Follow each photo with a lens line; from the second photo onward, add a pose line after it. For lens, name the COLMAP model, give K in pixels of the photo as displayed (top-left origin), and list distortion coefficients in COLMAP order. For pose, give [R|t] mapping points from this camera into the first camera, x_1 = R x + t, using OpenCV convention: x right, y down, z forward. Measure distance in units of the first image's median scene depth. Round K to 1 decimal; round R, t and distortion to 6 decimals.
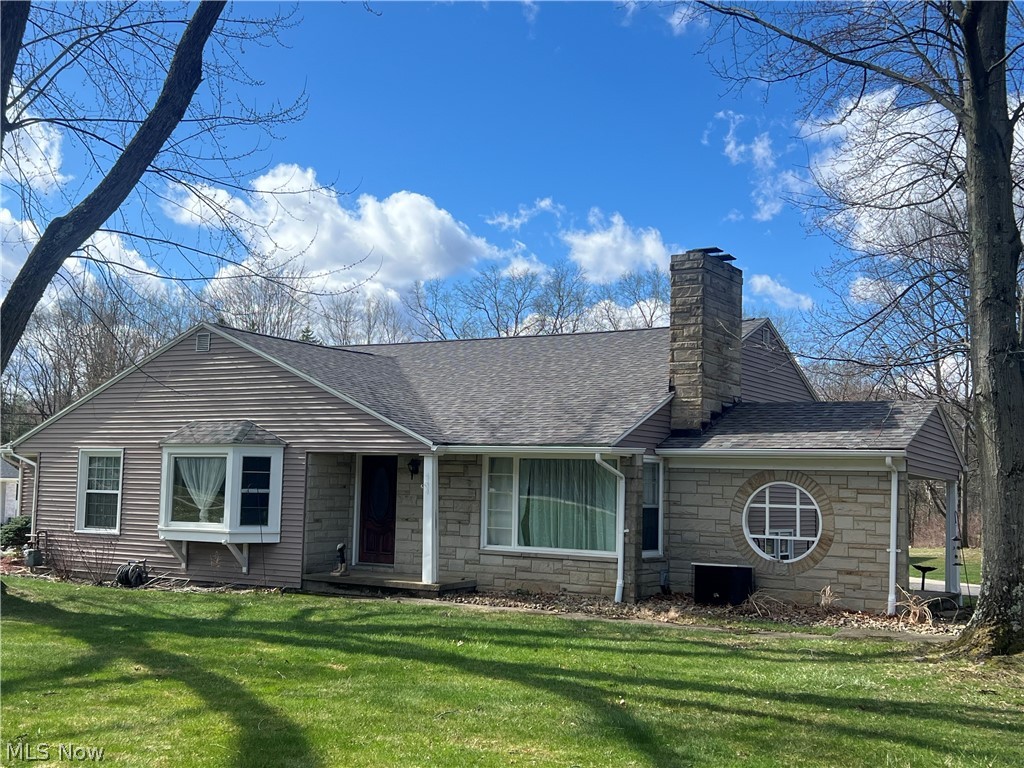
lens RADIAL K [[1204.4, 0, 512.0], [0, 1204.4, 384.0], [0, 0, 1]] dist [0.180071, -0.485674]
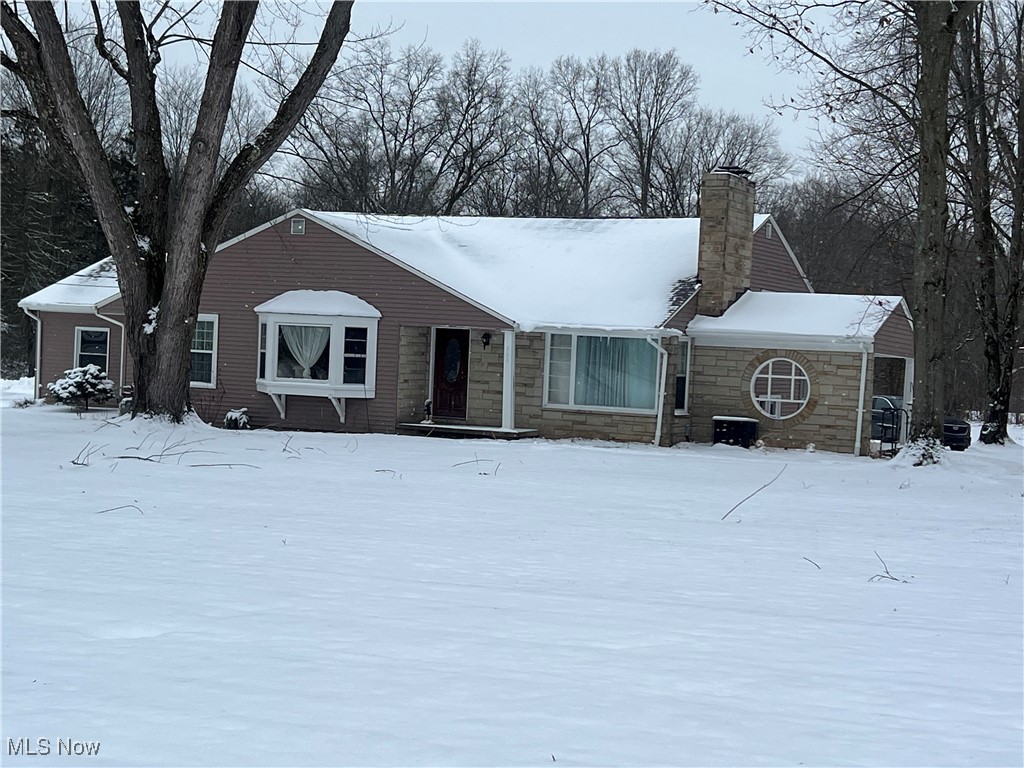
lens RADIAL K [[1829.1, 0, 514.1], [0, 1829.1, 445.1], [0, 0, 1]] dist [0.186673, -1.141392]
pose [[0.994039, 0.015713, 0.107884, -0.263496], [-0.031145, 0.989249, 0.142889, -0.095894], [-0.104479, -0.145397, 0.983841, -0.884940]]
